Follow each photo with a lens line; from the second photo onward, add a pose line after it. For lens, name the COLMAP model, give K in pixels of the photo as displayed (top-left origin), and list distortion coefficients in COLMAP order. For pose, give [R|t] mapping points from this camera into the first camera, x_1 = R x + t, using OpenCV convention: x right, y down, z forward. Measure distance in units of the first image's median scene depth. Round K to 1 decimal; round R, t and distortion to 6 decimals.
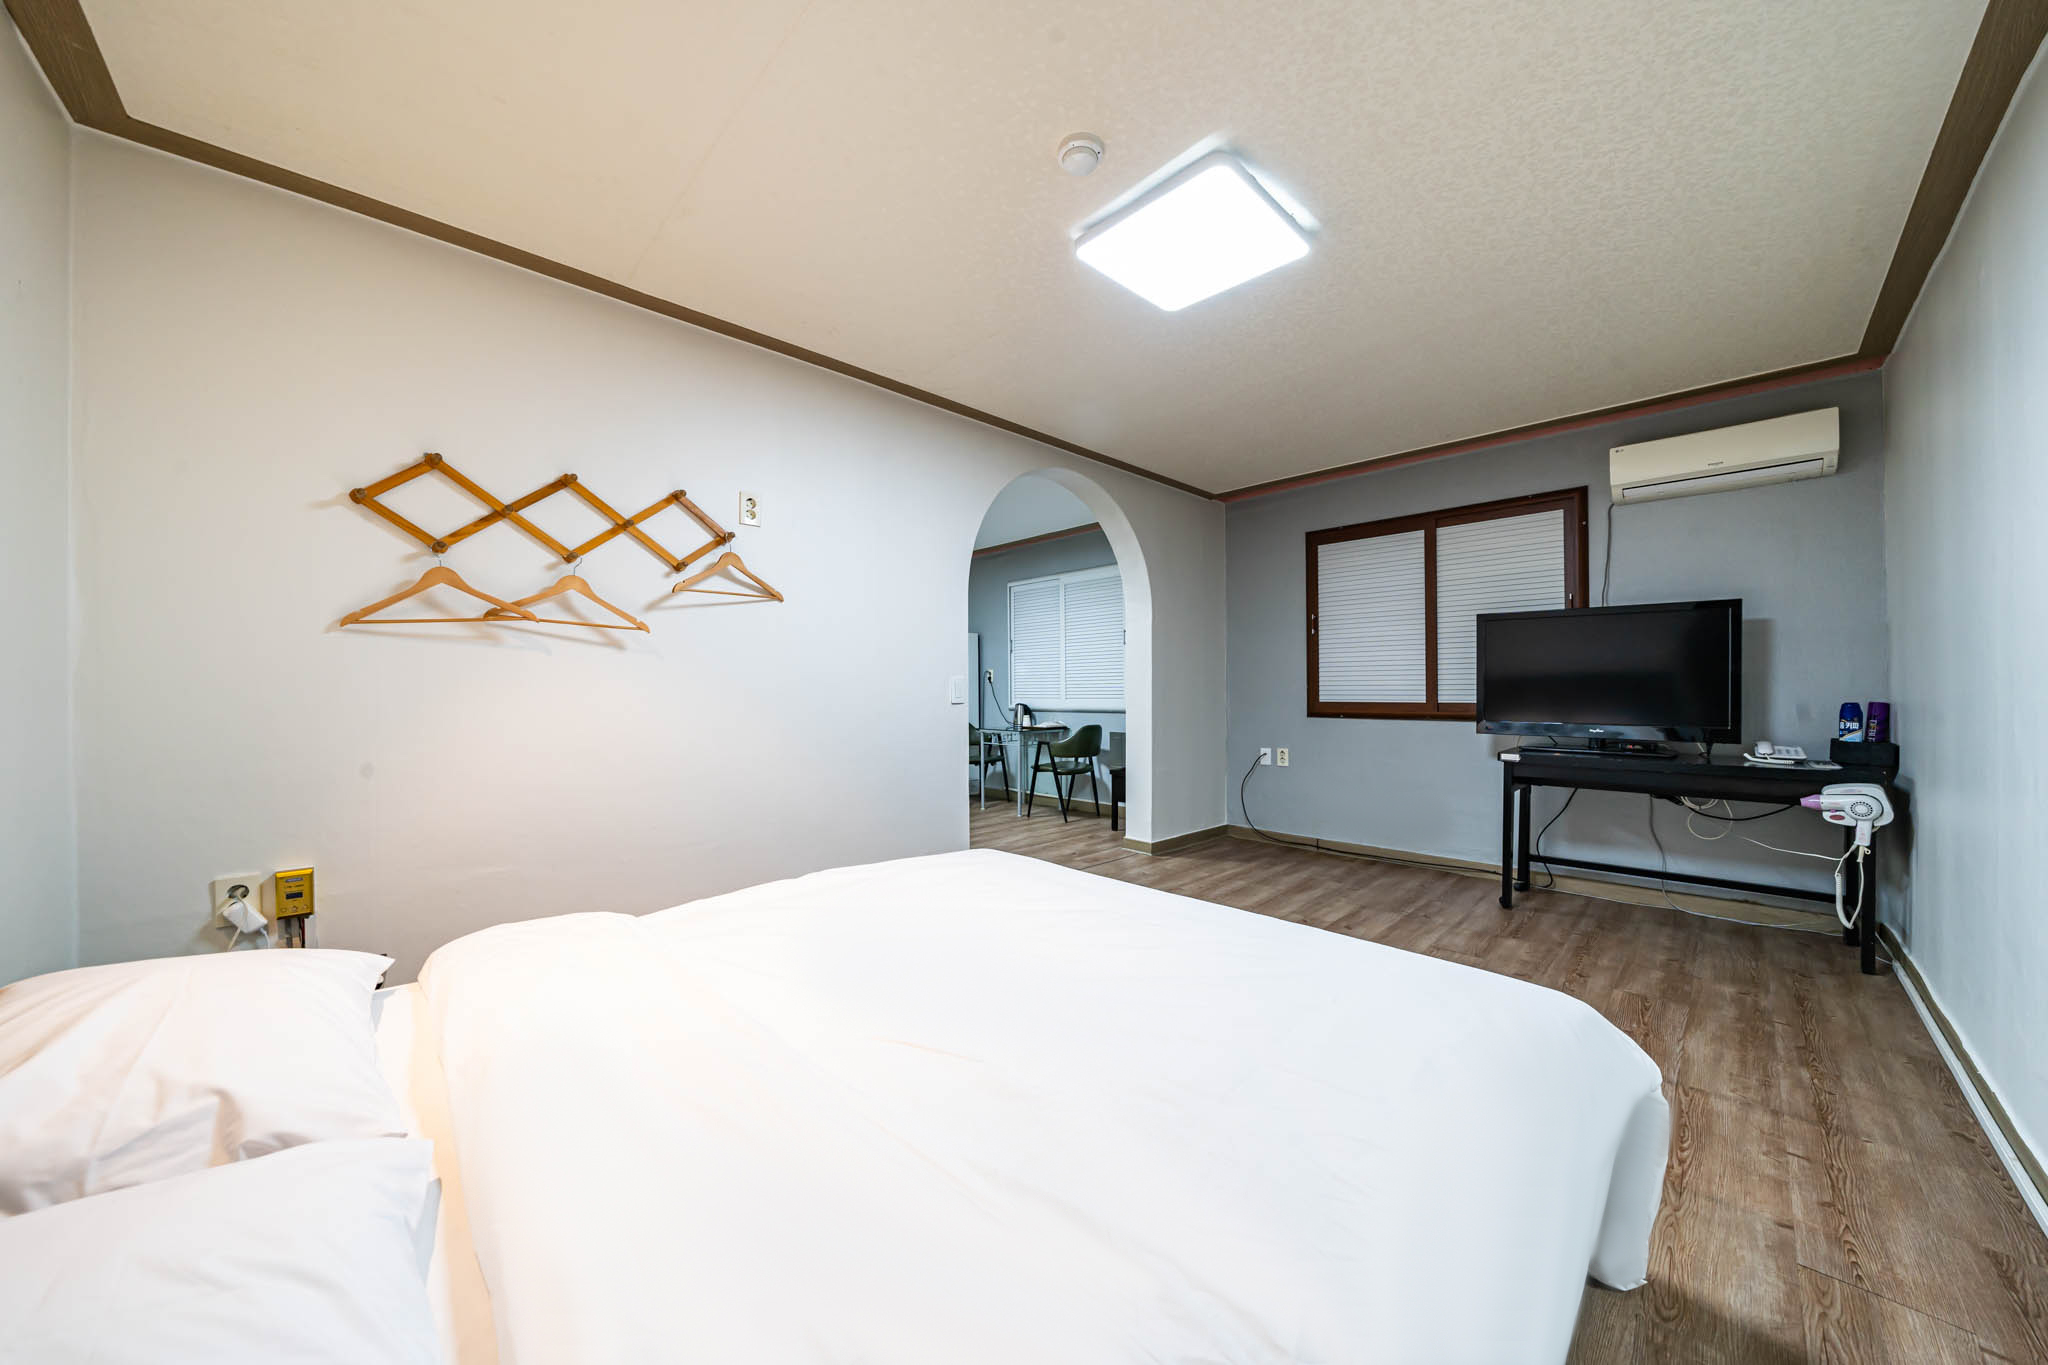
lens RADIAL K [[701.4, 0, 1026.4], [0, 701.4, 689.6], [0, 0, 1]] dist [-0.018161, 0.000468]
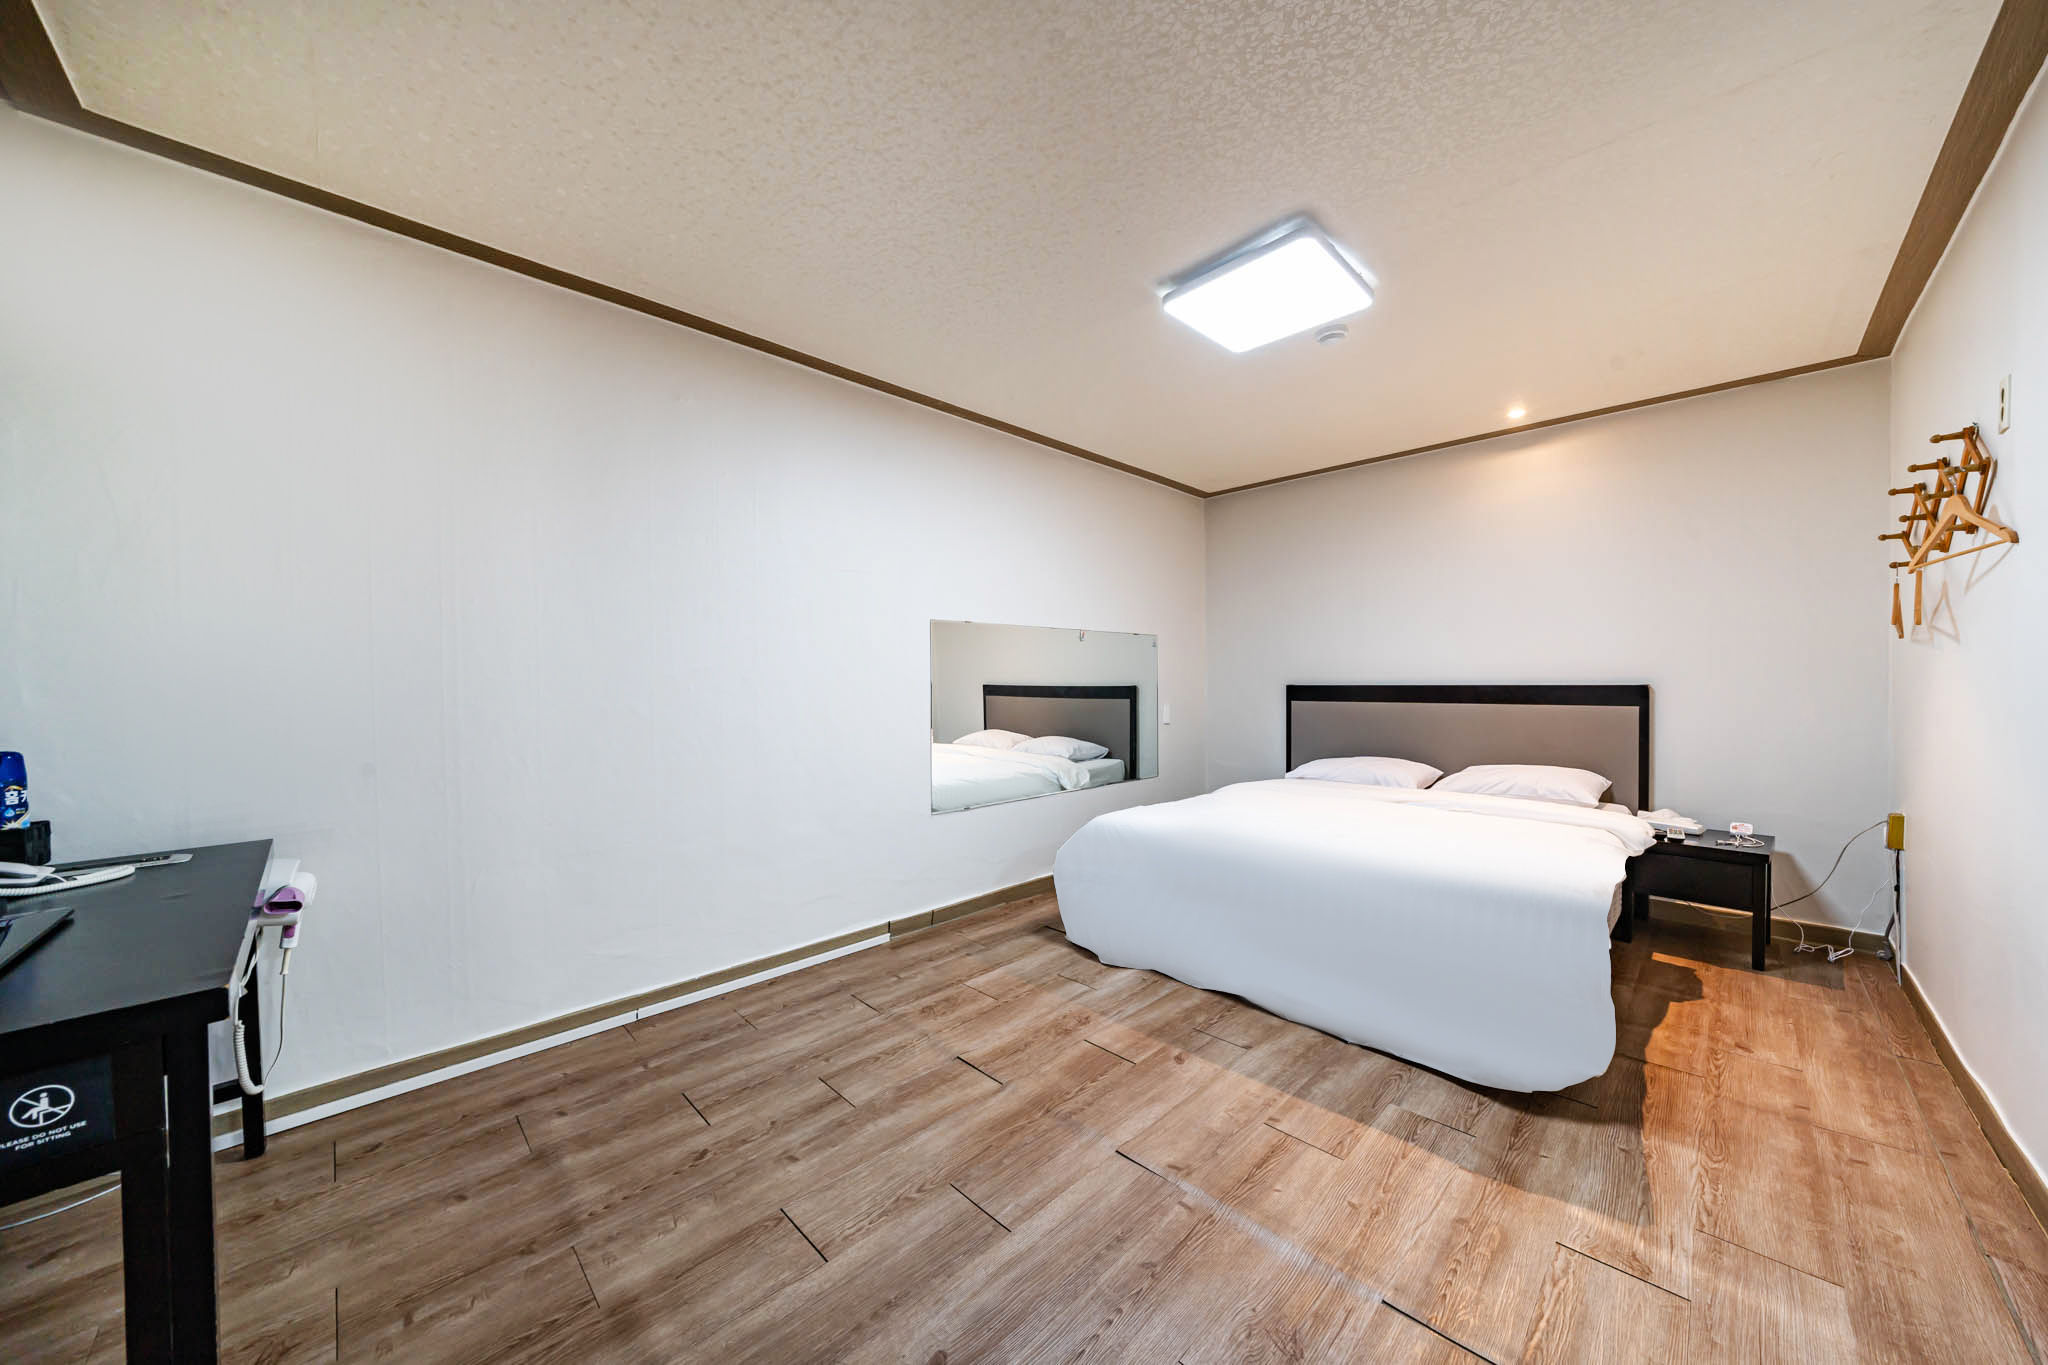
lens RADIAL K [[701.4, 0, 1021.7], [0, 701.4, 680.8], [0, 0, 1]] dist [-0.018161, 0.000468]
pose [[-0.999911, 0.012703, -0.004154, 0.560863], [0.012689, 0.999914, 0.003286, -0.027950], [0.004196, 0.003233, -0.999986, 1.833381]]
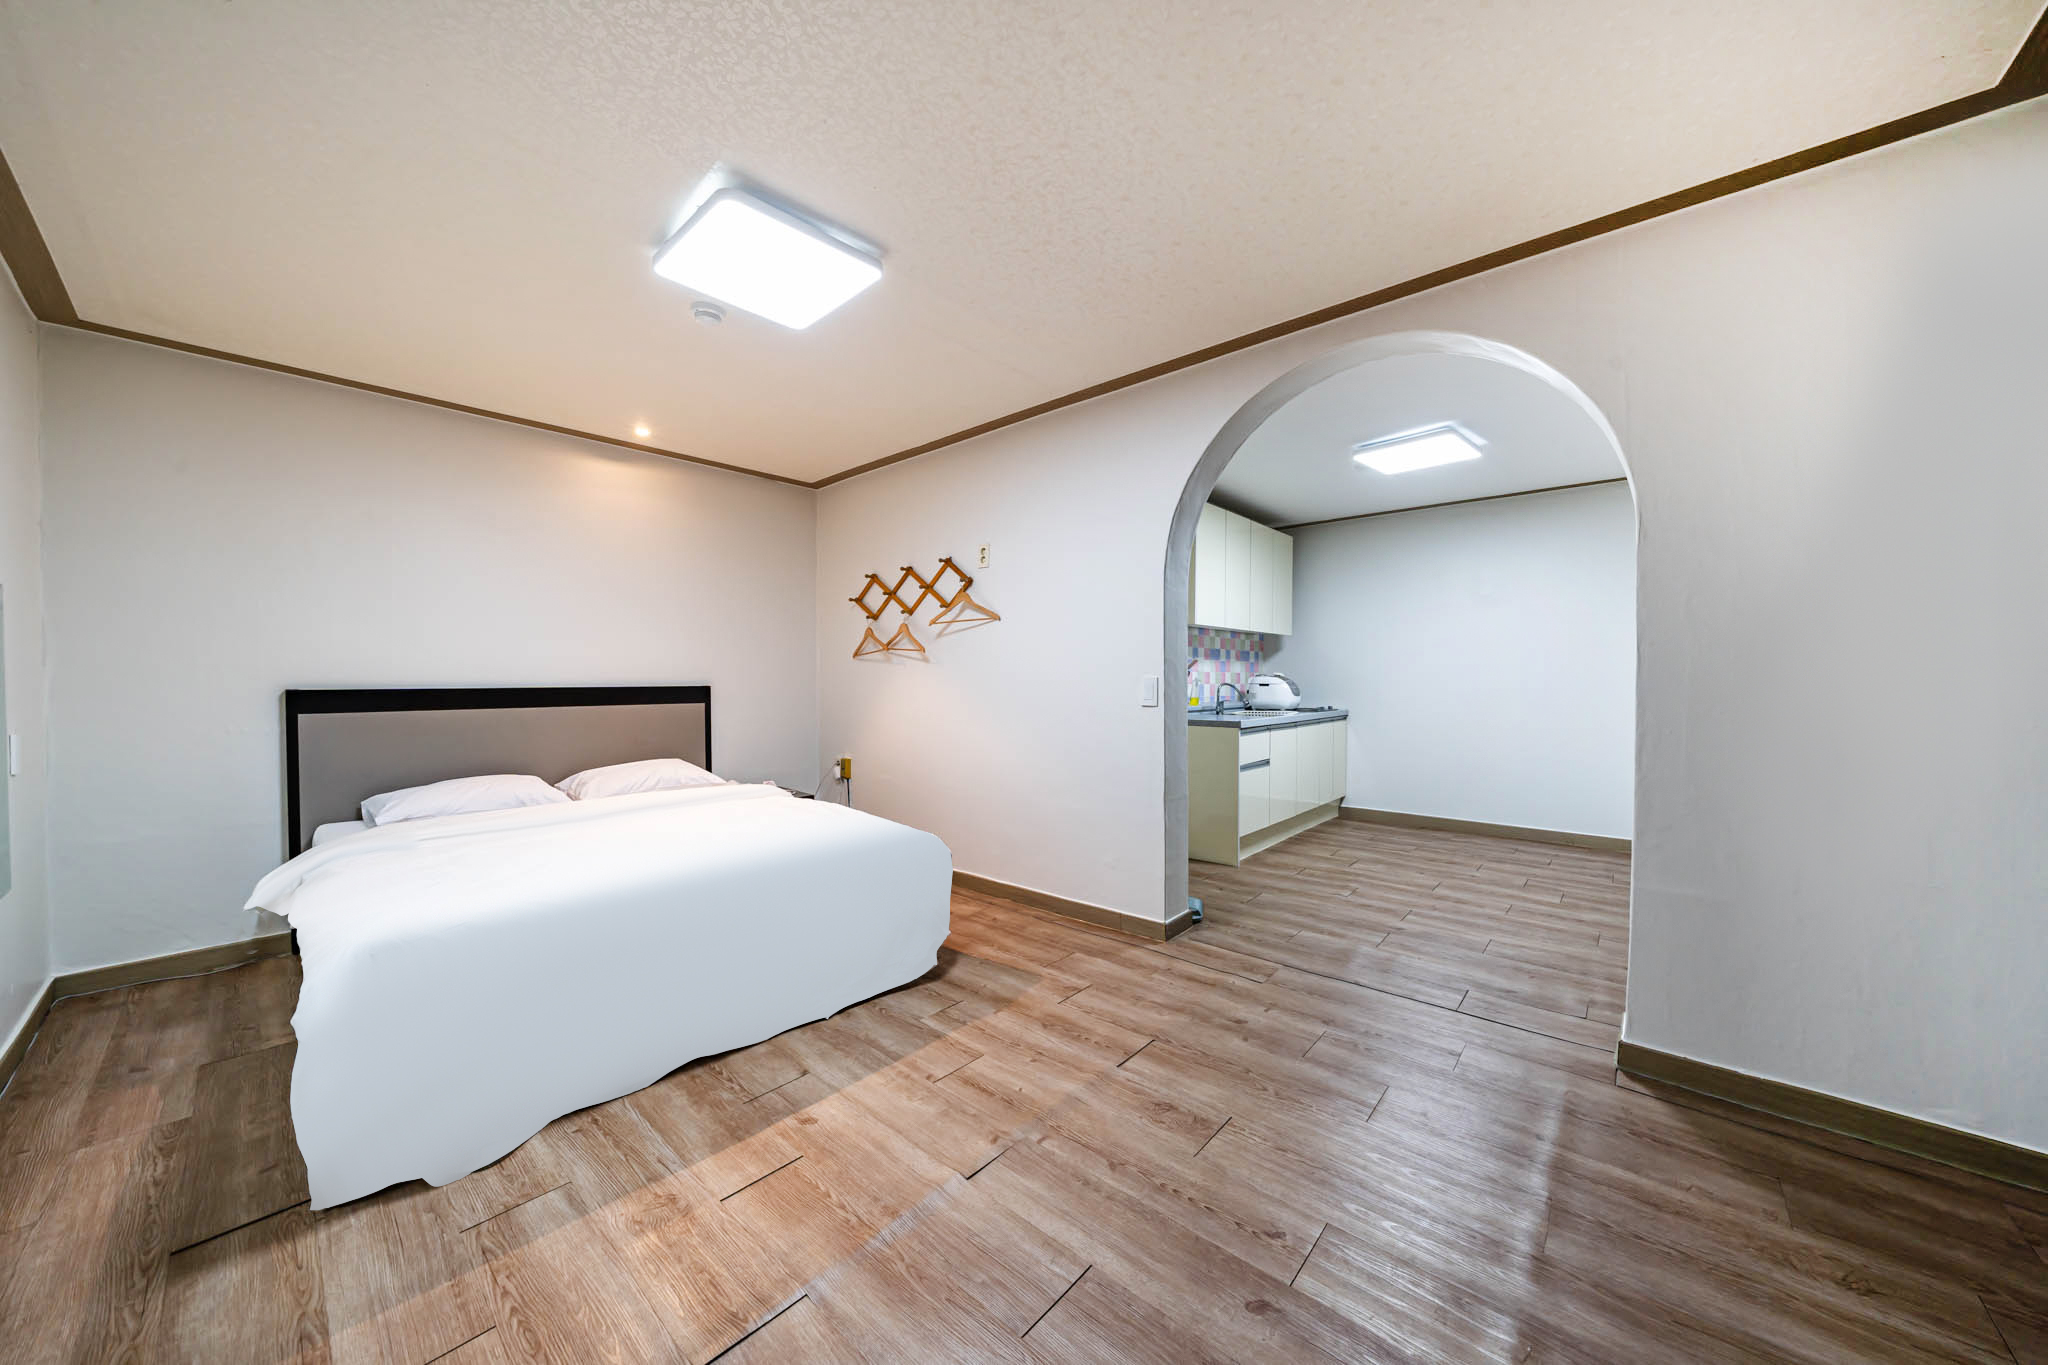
lens RADIAL K [[701.4, 0, 1026.5], [0, 701.4, 686.4], [0, 0, 1]] dist [-0.018161, 0.000468]
pose [[0.071848, 0.017314, -0.997265, 1.133159], [-0.002193, 0.999850, 0.017201, -0.030046], [0.997413, 0.000951, 0.071875, 1.129491]]
